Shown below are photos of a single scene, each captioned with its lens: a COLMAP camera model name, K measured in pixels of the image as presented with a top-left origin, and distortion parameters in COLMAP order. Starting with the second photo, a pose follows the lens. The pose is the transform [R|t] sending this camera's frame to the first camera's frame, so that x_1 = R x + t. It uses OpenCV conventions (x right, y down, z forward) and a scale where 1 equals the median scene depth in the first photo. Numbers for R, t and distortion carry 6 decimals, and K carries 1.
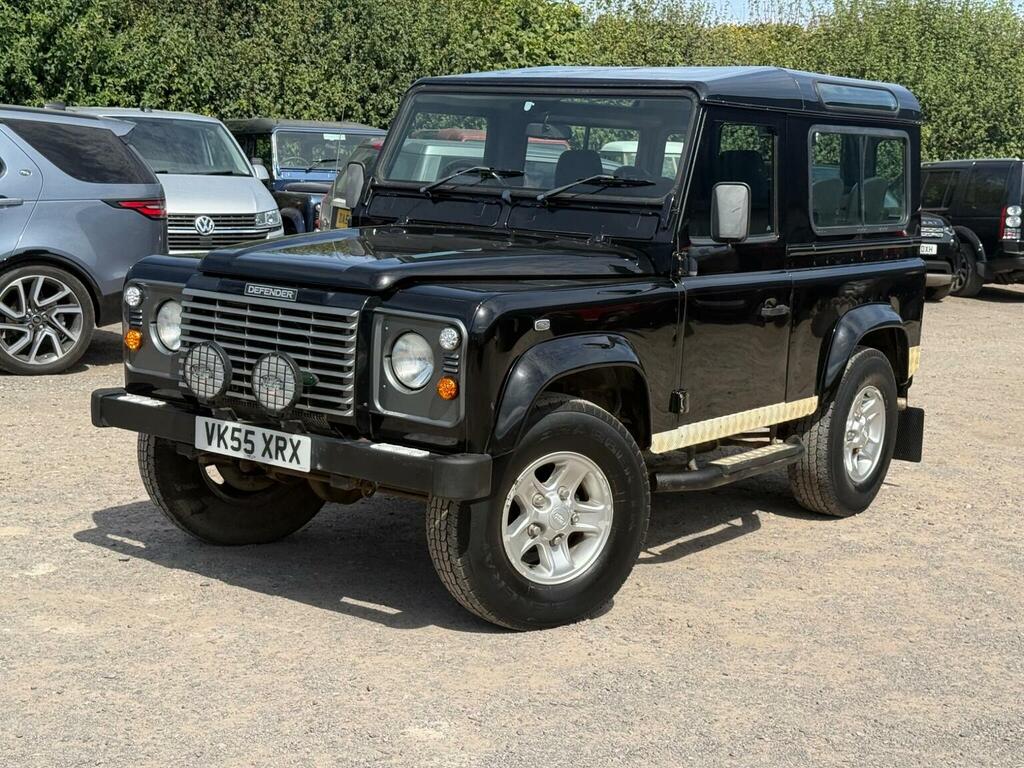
lens RADIAL K [[1526.9, 0, 512.0], [0, 1526.9, 384.0], [0, 0, 1]] dist [0.163815, -0.197397]
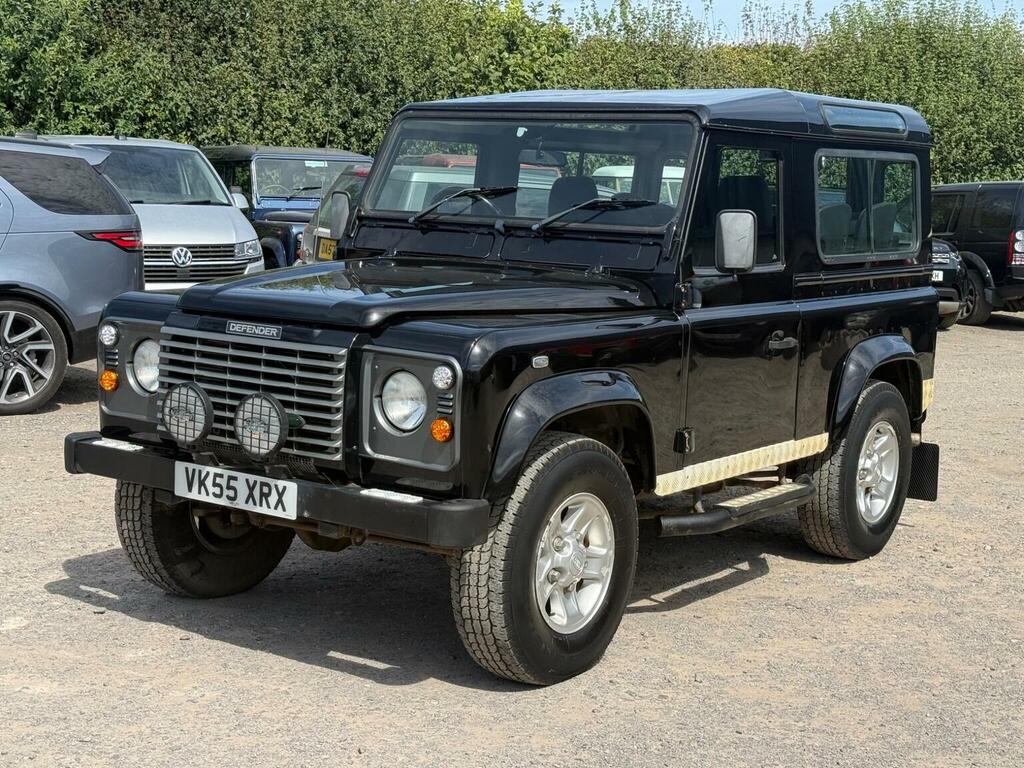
lens RADIAL K [[1580.8, 0, 498.3], [0, 1580.8, 386.1], [0, 0, 1]] dist [0.179073, -0.318977]
pose [[0.999970, -0.007760, -0.000408, -0.005380], [0.007751, 0.999791, -0.018922, -0.004749], [0.000555, 0.018918, 0.999821, 0.016677]]
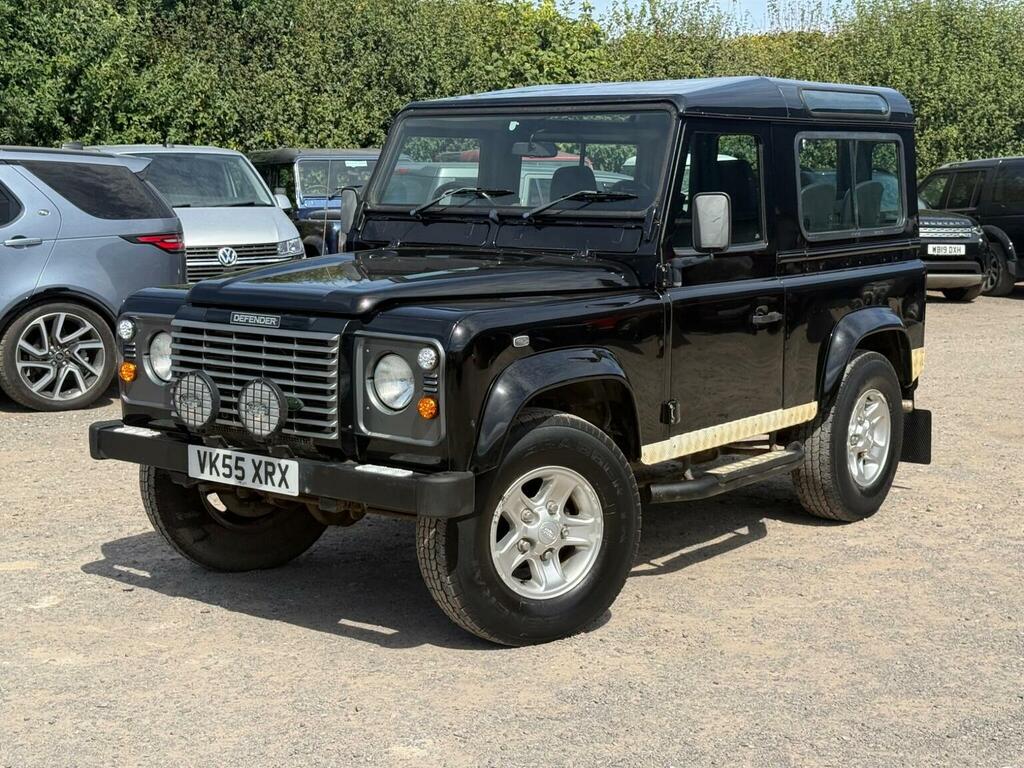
lens RADIAL K [[1527.5, 0, 512.3], [0, 1527.5, 372.0], [0, 0, 1]] dist [0.157570, -0.149861]
pose [[0.998744, -0.039252, -0.031149, 0.038578], [0.038632, 0.999048, -0.020271, 0.001572], [0.031915, 0.019042, 0.999309, -0.007537]]
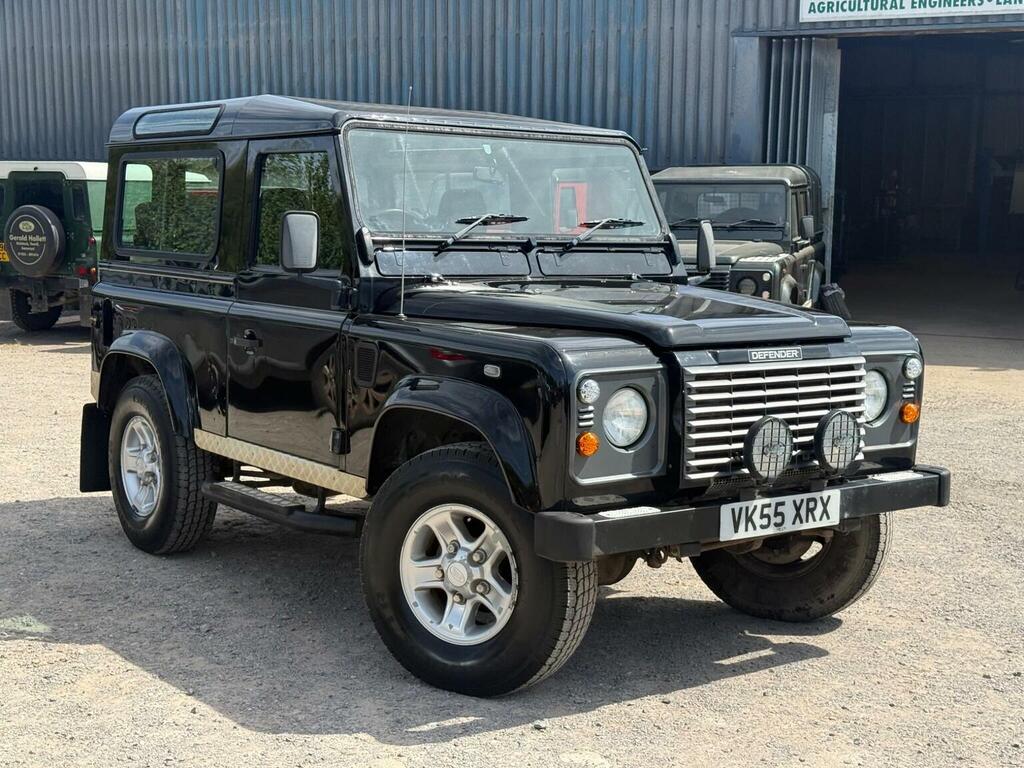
lens RADIAL K [[1527.5, 0, 512.3], [0, 1527.5, 372.0], [0, 0, 1]] dist [0.157570, -0.149861]
pose [[0.302792, -0.141036, 0.942564, -1.002586], [0.134695, 0.985396, 0.104175, -0.154347], [-0.943491, 0.095416, 0.317366, 0.768167]]
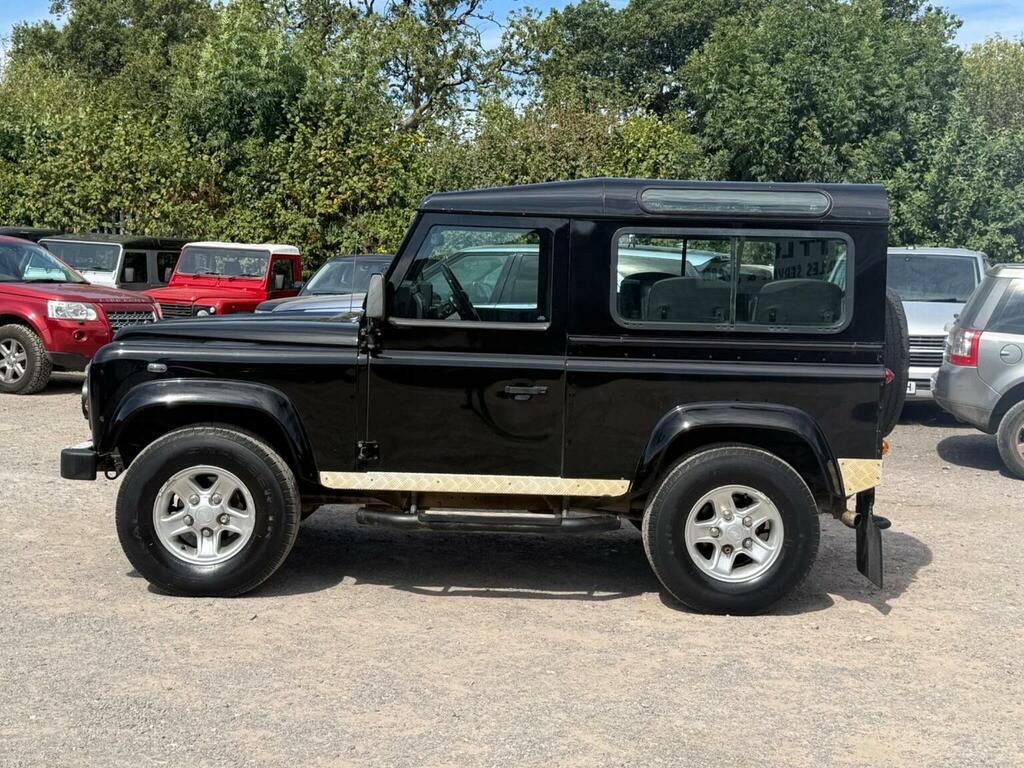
lens RADIAL K [[1312.6, 0, 512.0], [0, 1312.6, 384.0], [0, 0, 1]] dist [0.178895, -0.393902]
pose [[0.594855, 0.052102, -0.802143, 1.029017], [-0.124739, 0.991792, -0.028084, -0.026673], [0.794096, 0.116765, 0.596471, 0.462515]]
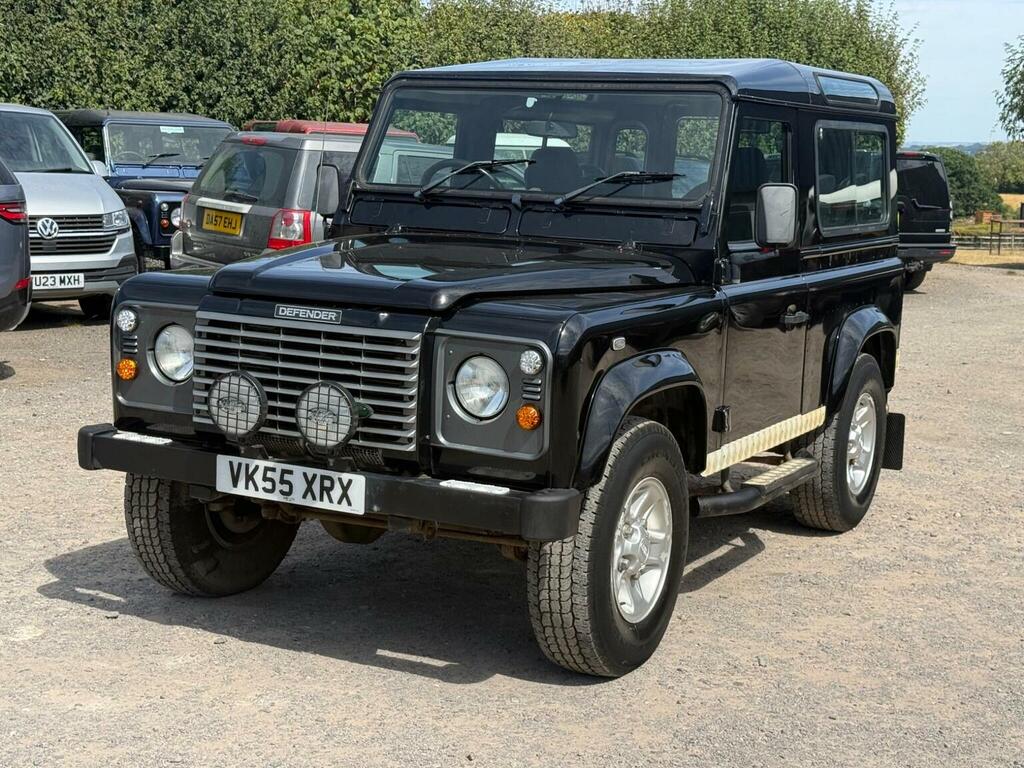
lens RADIAL K [[1580.8, 0, 498.3], [0, 1580.8, 386.1], [0, 0, 1]] dist [0.179073, -0.318977]
pose [[0.990822, -0.027403, 0.132365, -0.154041], [0.027004, 0.999624, 0.004814, -0.017447], [-0.132447, -0.001195, 0.991189, 0.063296]]
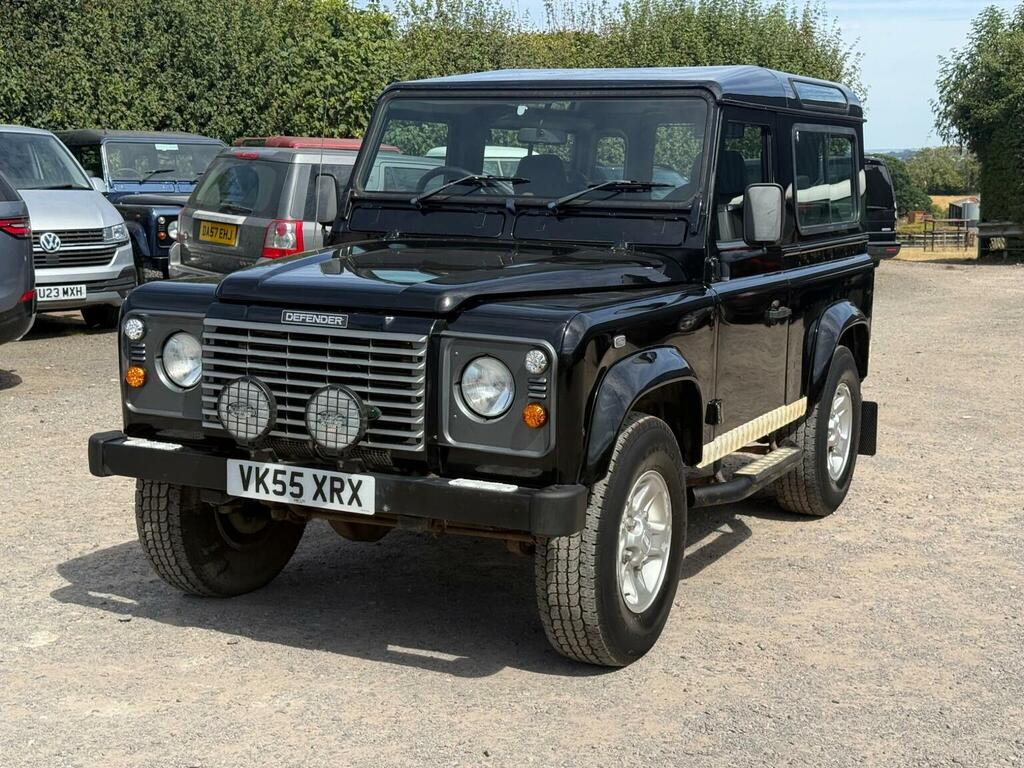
lens RADIAL K [[1462.8, 0, 514.7], [0, 1462.8, 373.6], [0, 0, 1]] dist [0.189665, -0.397875]
pose [[0.985788, -0.048493, 0.160845, -0.164024], [0.049046, 0.998796, 0.000537, -0.019988], [-0.160677, 0.007359, 0.986980, 0.108755]]
